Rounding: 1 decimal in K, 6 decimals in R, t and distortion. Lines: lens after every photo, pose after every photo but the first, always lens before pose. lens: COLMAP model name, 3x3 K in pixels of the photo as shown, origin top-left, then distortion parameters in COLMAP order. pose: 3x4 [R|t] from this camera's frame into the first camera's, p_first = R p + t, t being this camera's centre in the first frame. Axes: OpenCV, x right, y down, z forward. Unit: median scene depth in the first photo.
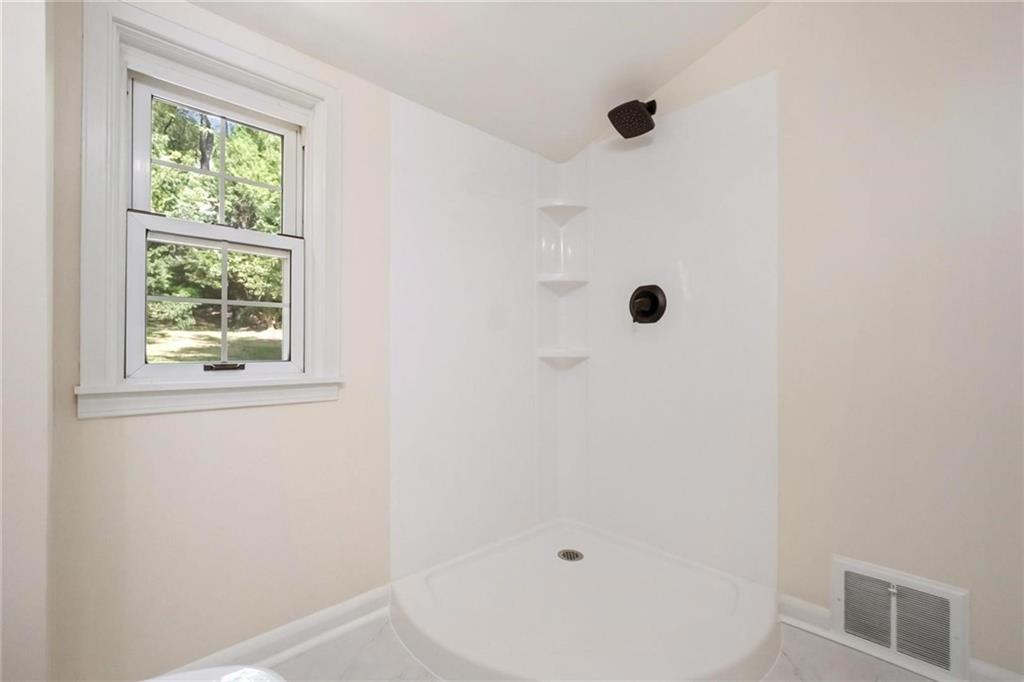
lens RADIAL K [[450.4, 0, 510.5], [0, 450.4, 345.6], [0, 0, 1]] dist [0.001159, -0.000075]
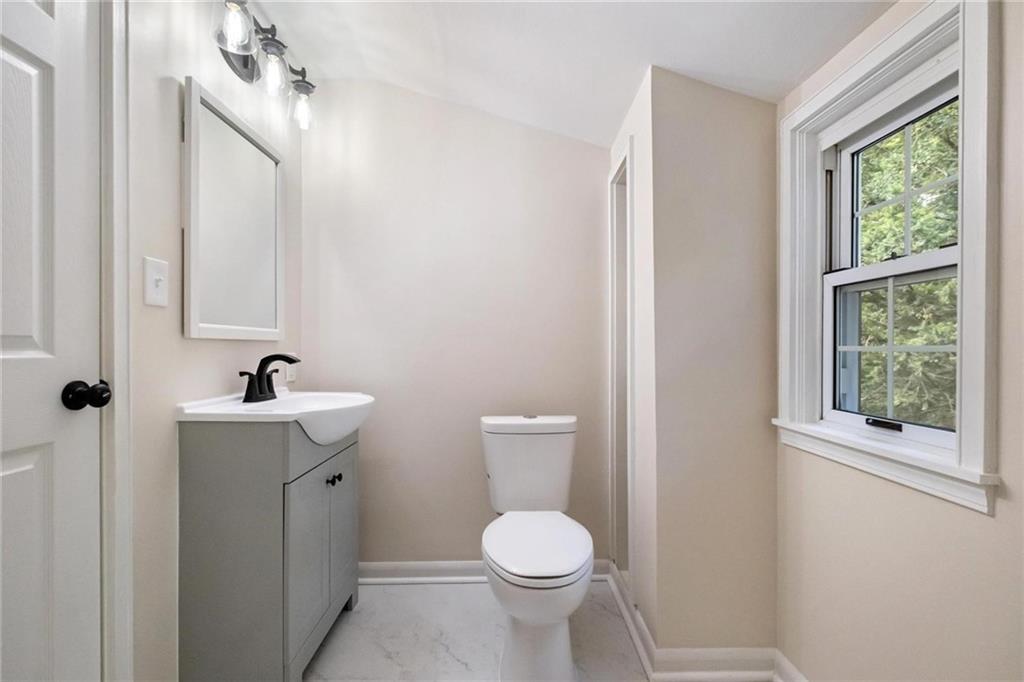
lens RADIAL K [[450.4, 0, 510.5], [0, 450.4, 345.6], [0, 0, 1]] dist [0.001159, -0.000075]
pose [[-0.660660, -0.005450, -0.750665, 0.524227], [0.003224, 0.999944, -0.010097, -0.105013], [0.750678, -0.009091, -0.660606, 1.120686]]
